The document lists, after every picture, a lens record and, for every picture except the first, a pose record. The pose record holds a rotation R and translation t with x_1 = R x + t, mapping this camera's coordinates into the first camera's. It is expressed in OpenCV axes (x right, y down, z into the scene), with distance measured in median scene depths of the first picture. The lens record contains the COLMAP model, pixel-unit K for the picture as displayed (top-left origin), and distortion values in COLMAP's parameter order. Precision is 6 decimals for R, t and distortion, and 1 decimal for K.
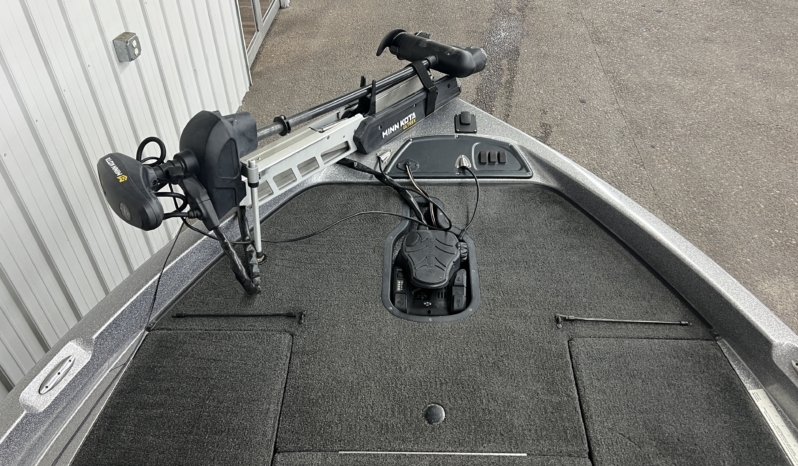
lens RADIAL K [[621.5, 0, 401.2], [0, 621.5, 211.4], [0, 0, 1]] dist [0.028599, -0.039930]
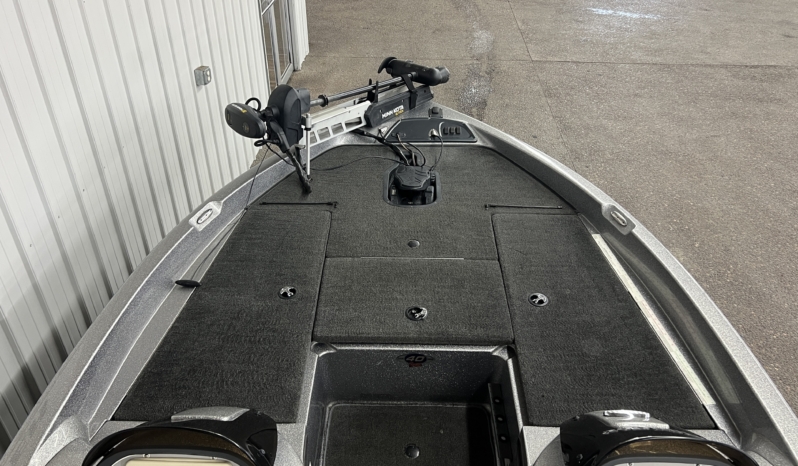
lens RADIAL K [[621.5, 0, 398.2], [0, 621.5, 232.2], [0, 0, 1]] dist [0.028599, -0.039930]
pose [[0.999919, 0.002023, 0.012572, -0.010670], [-0.000703, 0.994565, -0.104120, 0.390483], [-0.012714, 0.104103, 0.994485, -0.631838]]
